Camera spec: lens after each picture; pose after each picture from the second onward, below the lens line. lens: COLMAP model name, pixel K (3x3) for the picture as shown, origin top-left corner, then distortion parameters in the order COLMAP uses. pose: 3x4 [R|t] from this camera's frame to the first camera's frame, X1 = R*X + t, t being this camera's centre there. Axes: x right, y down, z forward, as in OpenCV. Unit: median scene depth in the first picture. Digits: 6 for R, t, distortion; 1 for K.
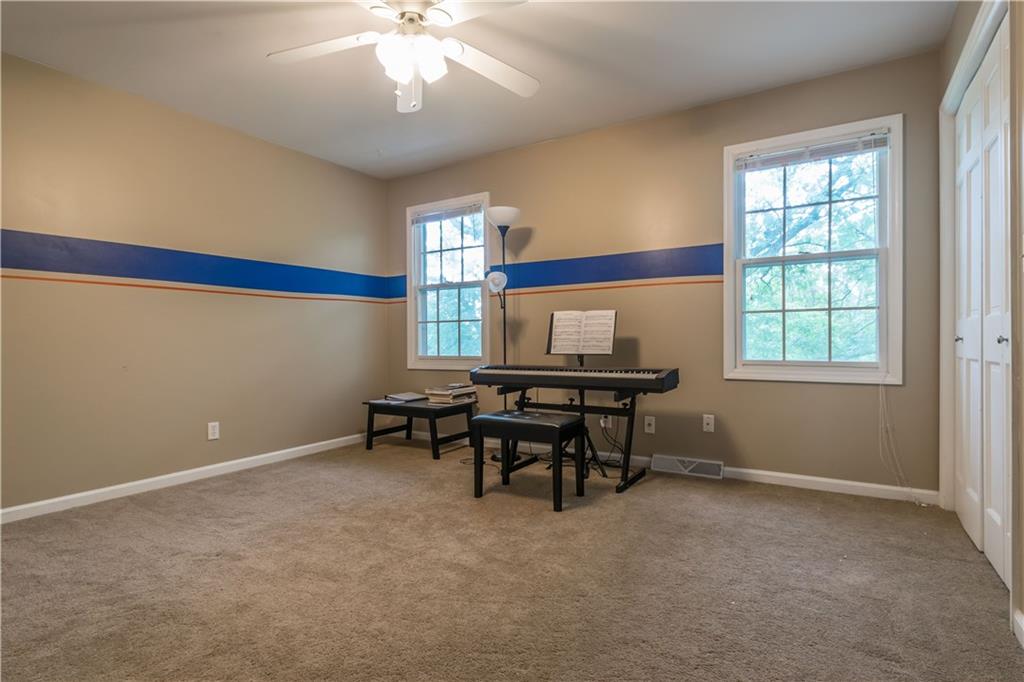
lens RADIAL K [[521.9, 0, 512.0], [0, 521.9, 341.0], [0, 0, 1]] dist [0.008263, 0.000606]
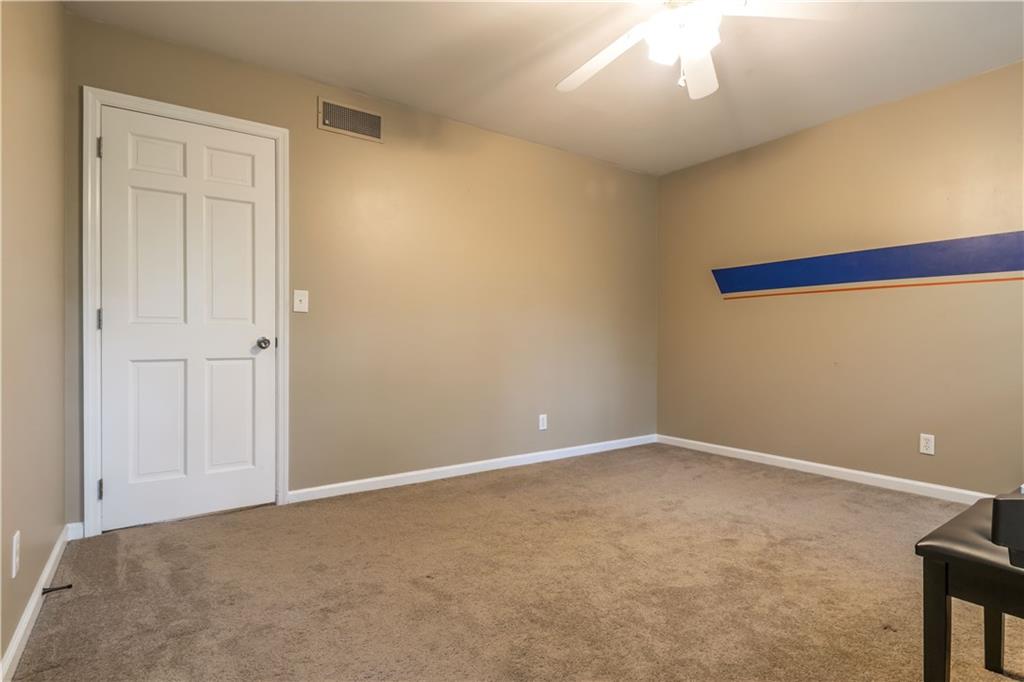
lens RADIAL K [[521.9, 0, 512.0], [0, 521.9, 341.0], [0, 0, 1]] dist [0.008263, 0.000606]
pose [[-0.389031, 0.008018, -0.921190, 0.679577], [-0.003990, 0.999938, 0.010388, -0.005266], [0.921216, 0.007717, -0.388974, 0.985465]]
